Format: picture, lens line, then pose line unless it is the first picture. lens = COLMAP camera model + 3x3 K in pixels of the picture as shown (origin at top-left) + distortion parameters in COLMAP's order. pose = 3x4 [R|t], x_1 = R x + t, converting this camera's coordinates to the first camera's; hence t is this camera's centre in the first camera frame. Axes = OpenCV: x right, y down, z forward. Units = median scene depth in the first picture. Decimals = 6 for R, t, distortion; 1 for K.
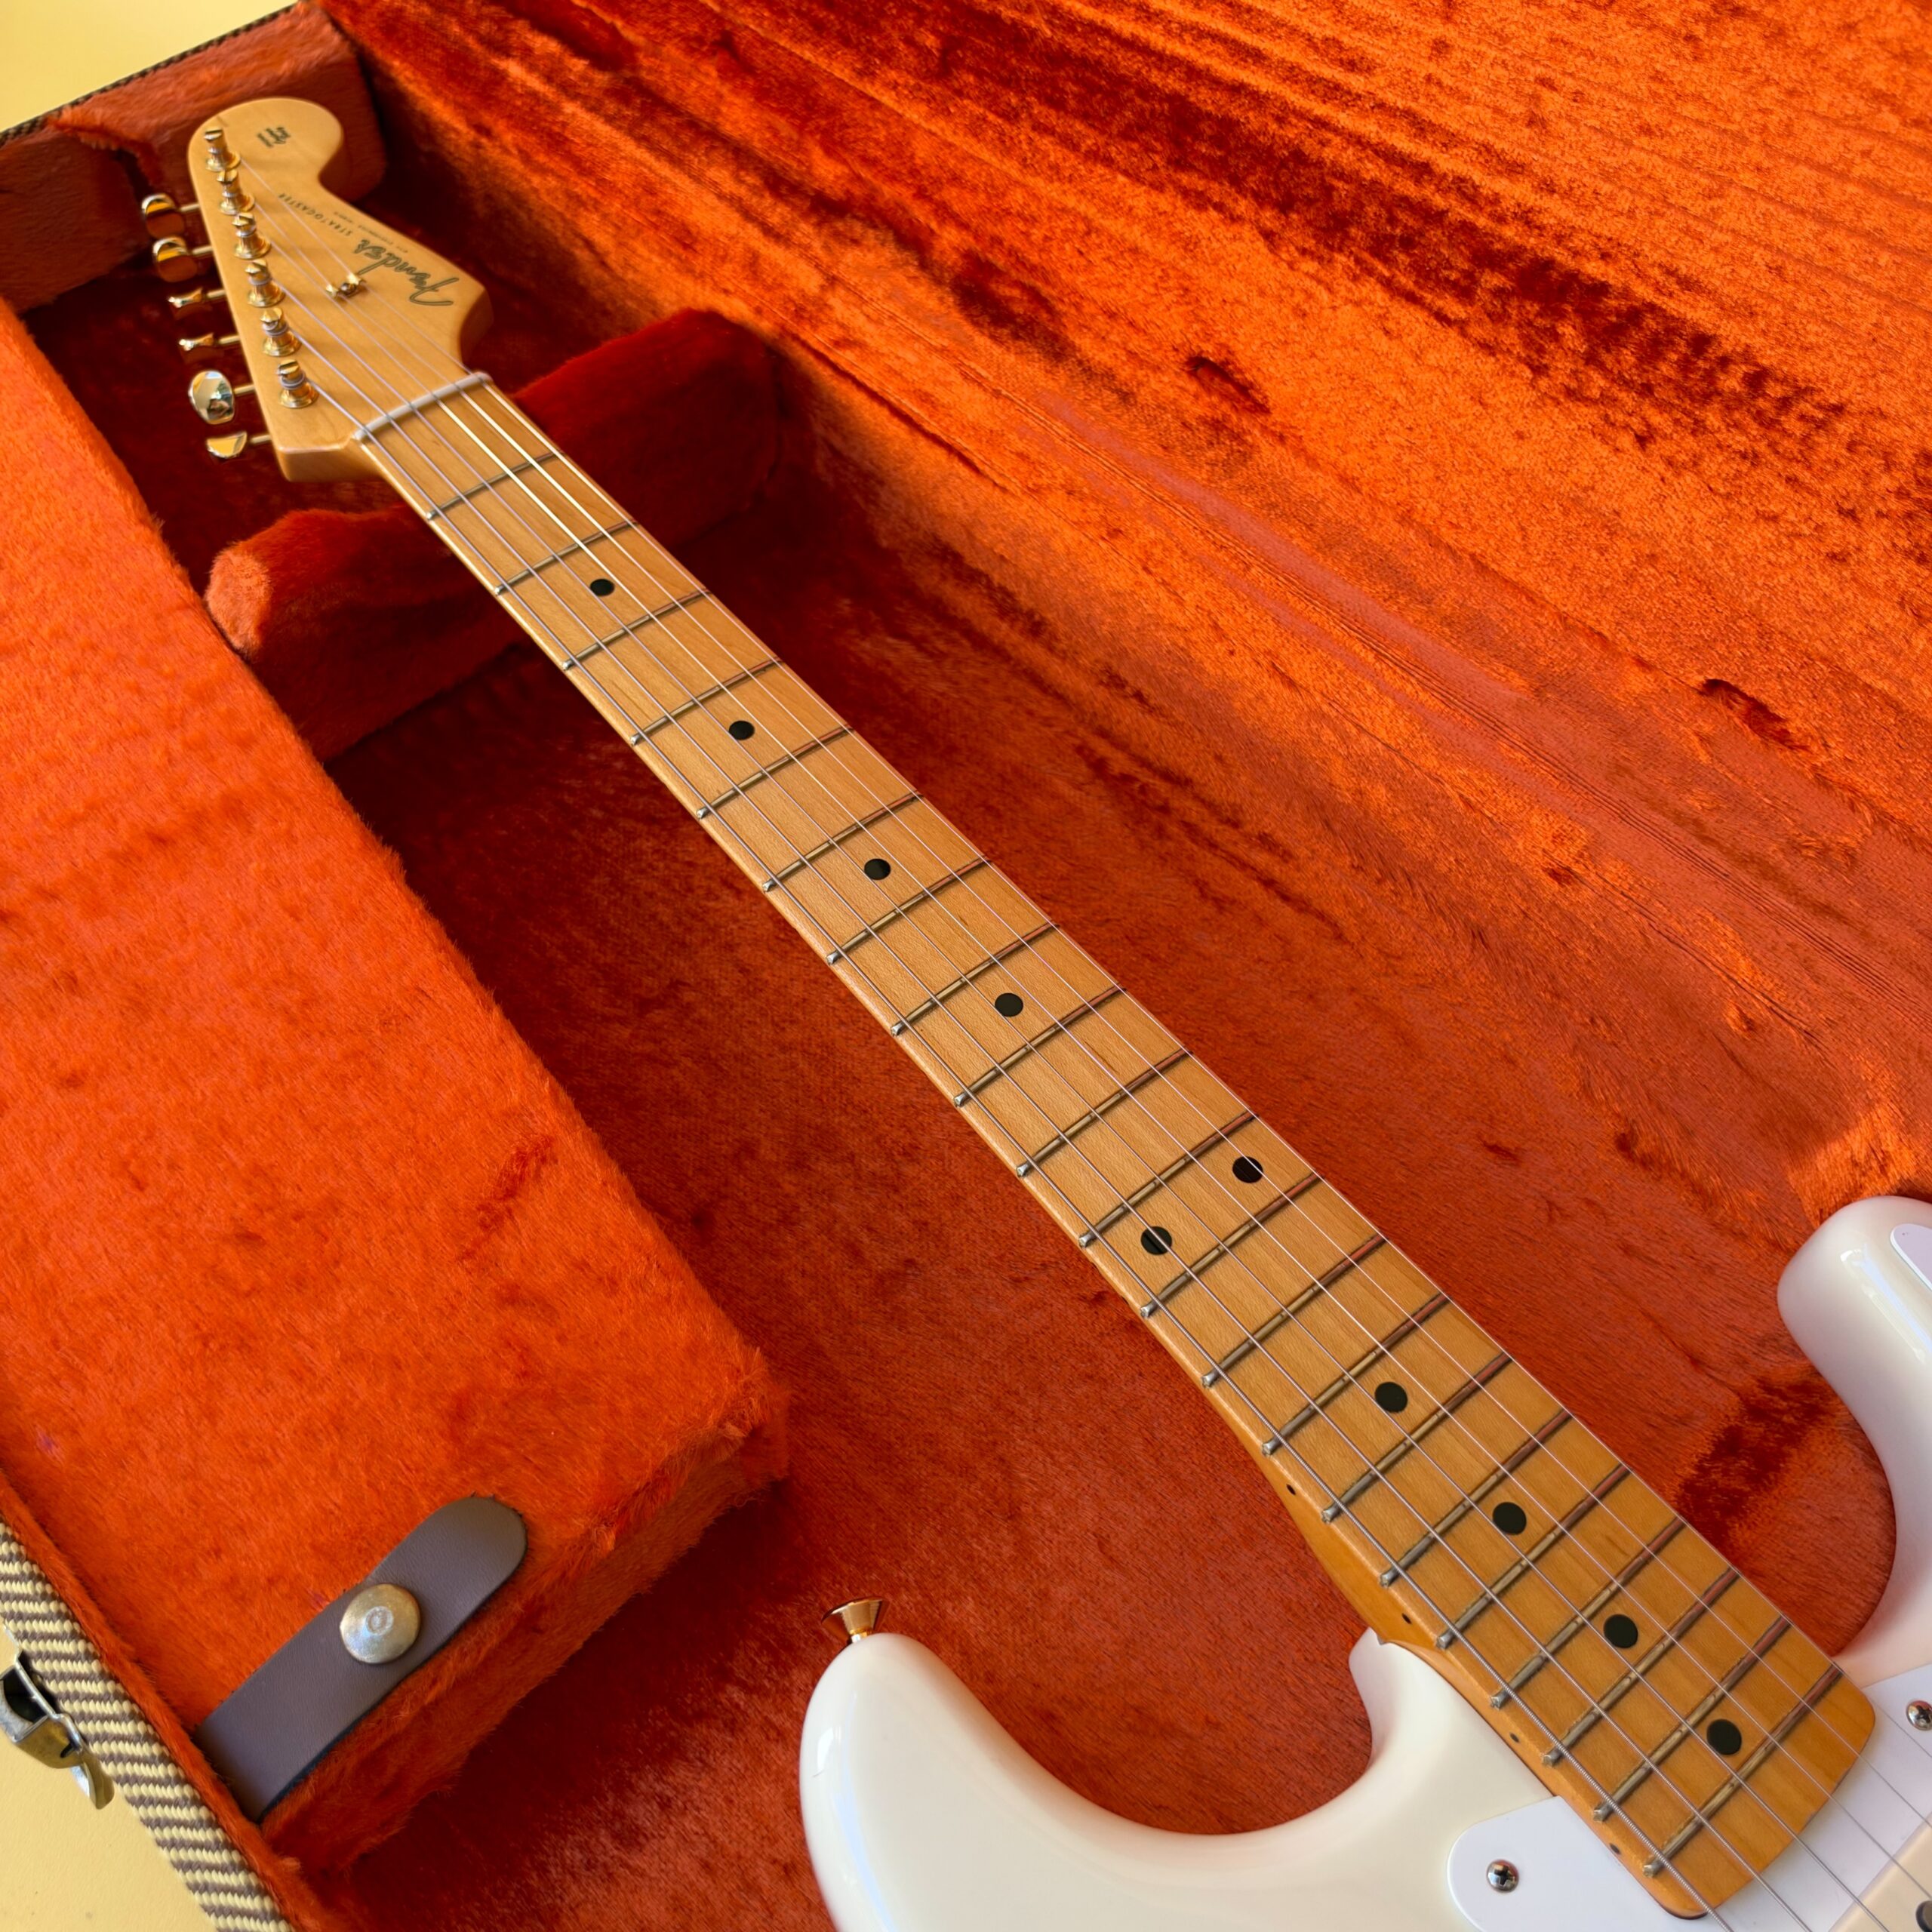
lens RADIAL K [[1885.8, 0, 969.4], [0, 1885.8, 966.2], [0, 0, 1]] dist [0.074672, -0.197143]
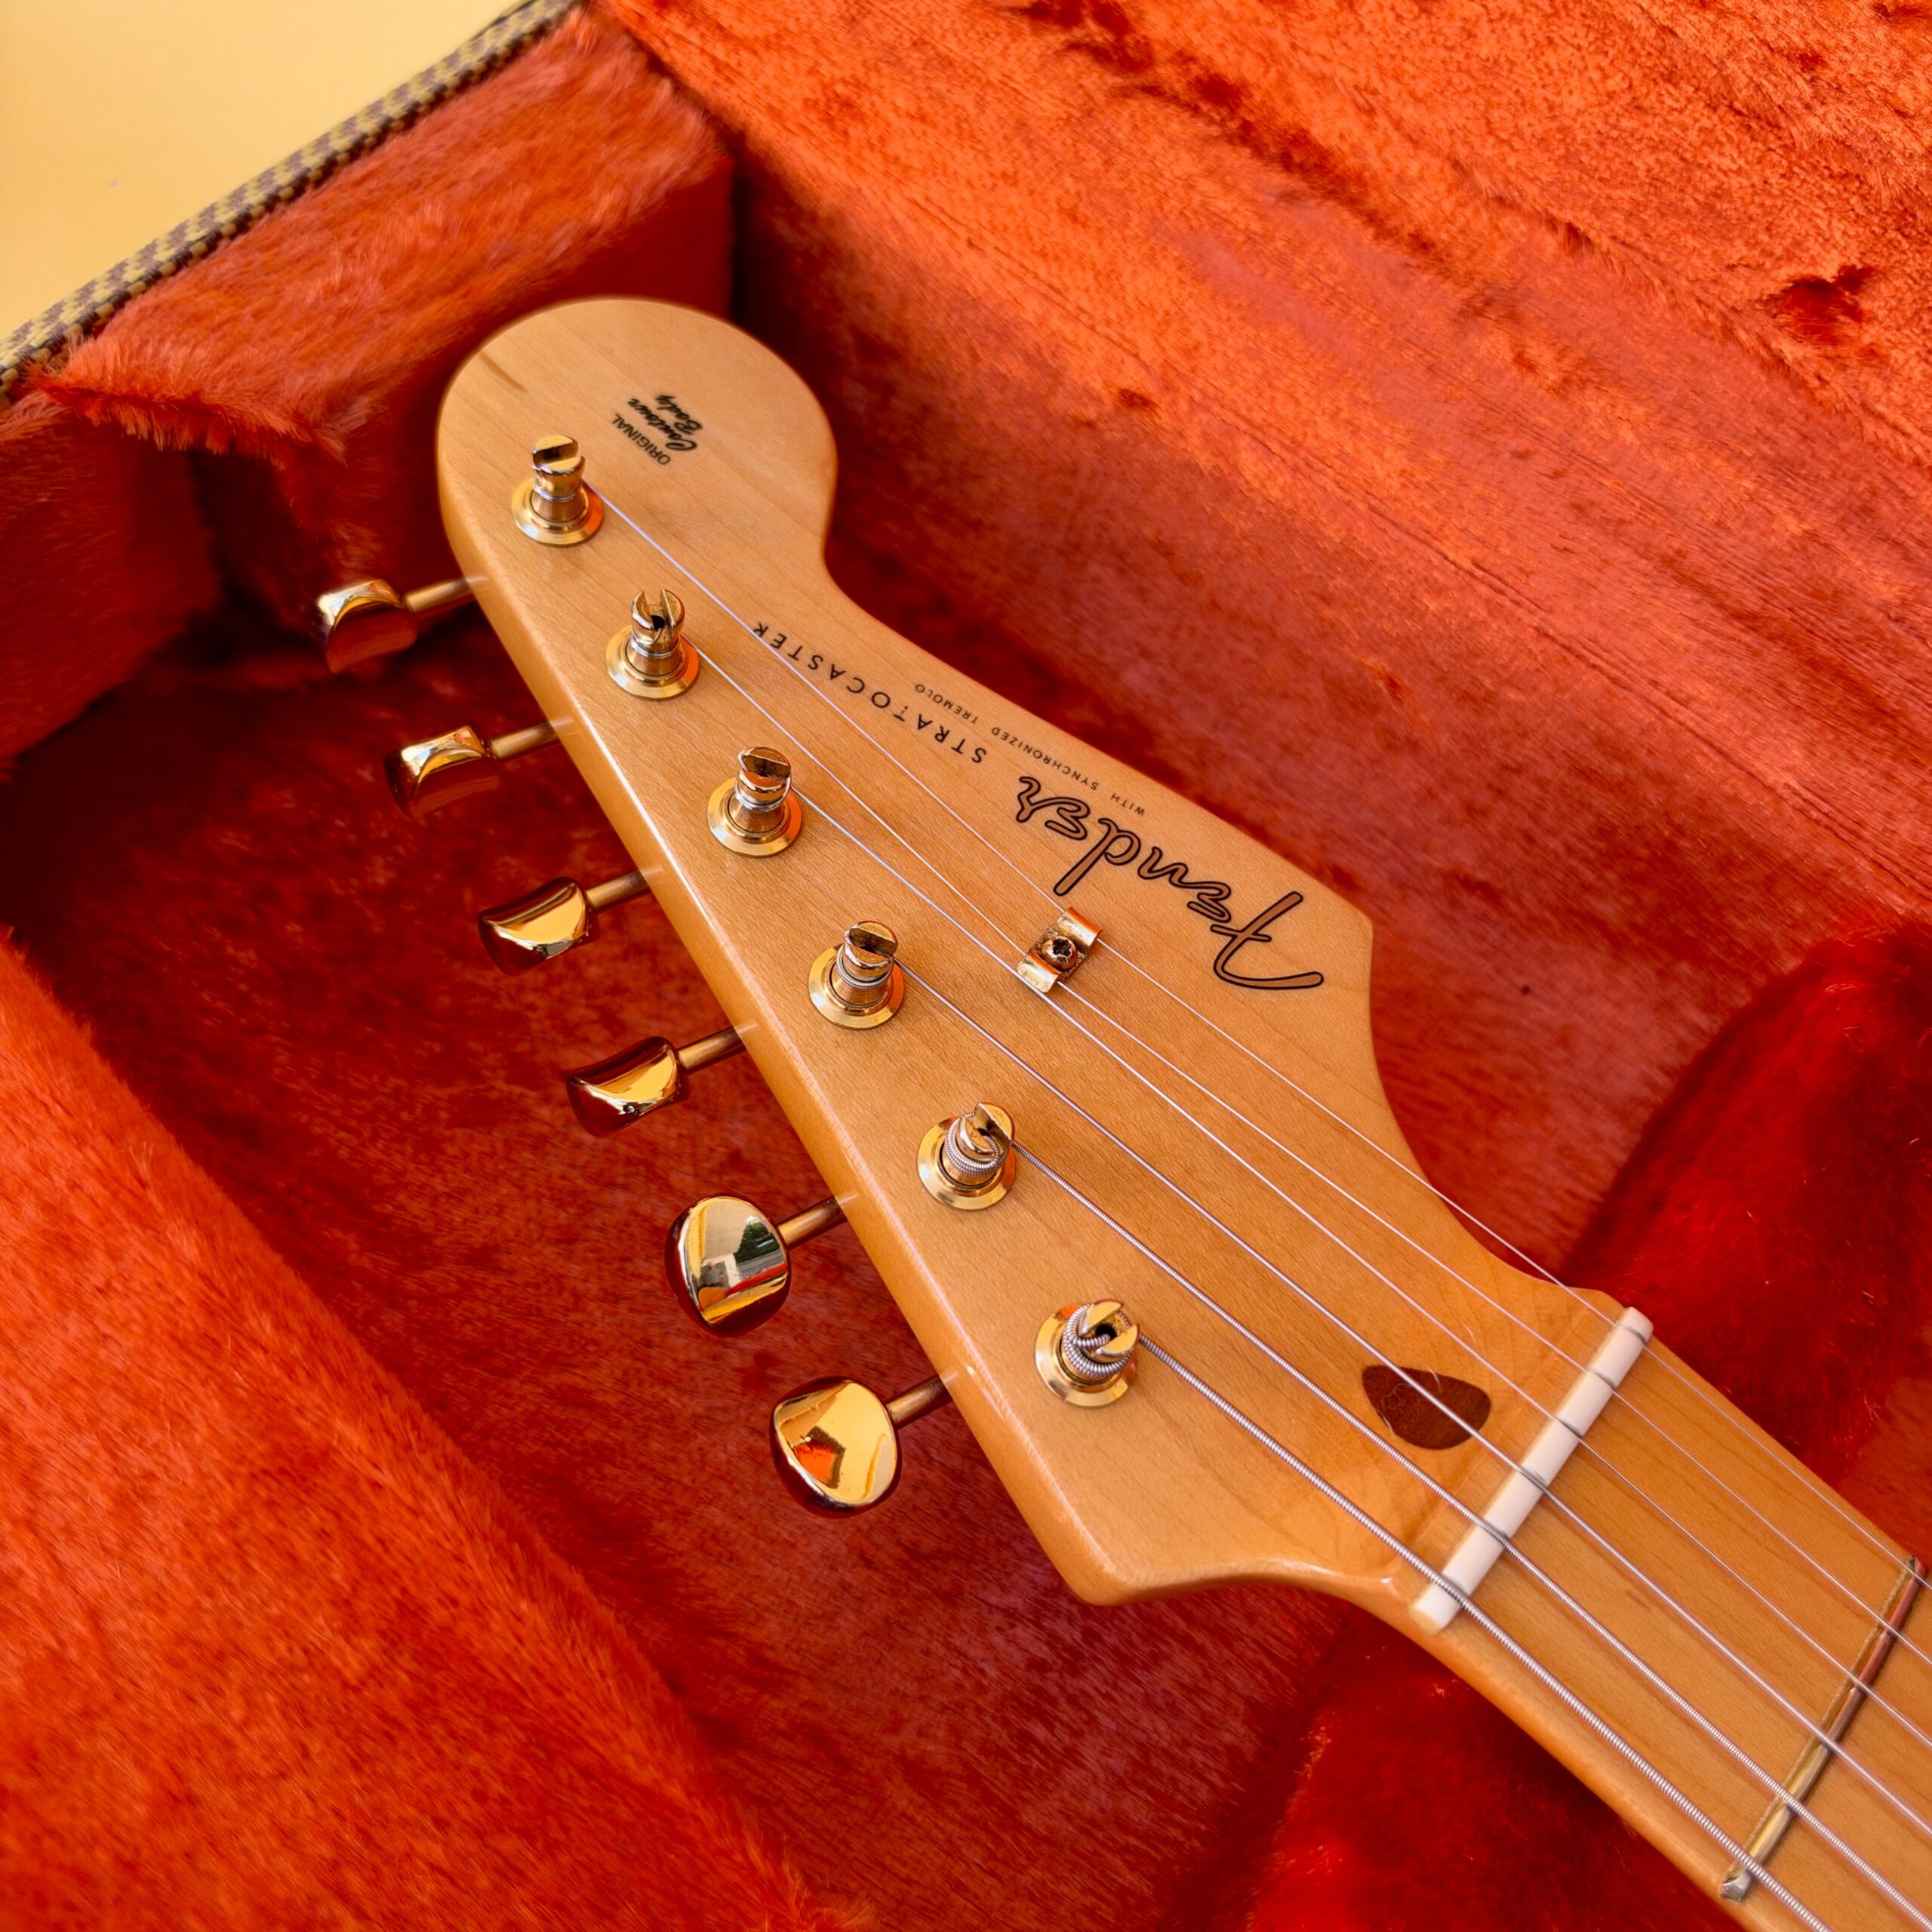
lens RADIAL K [[1864.3, 0, 971.8], [0, 1864.3, 973.1], [0, 0, 1]] dist [0.084975, -0.235280]
pose [[0.970266, -0.066571, 0.232705, -0.405991], [0.035419, 0.990134, 0.135573, -0.379475], [-0.239434, -0.123299, 0.963052, 0.597159]]
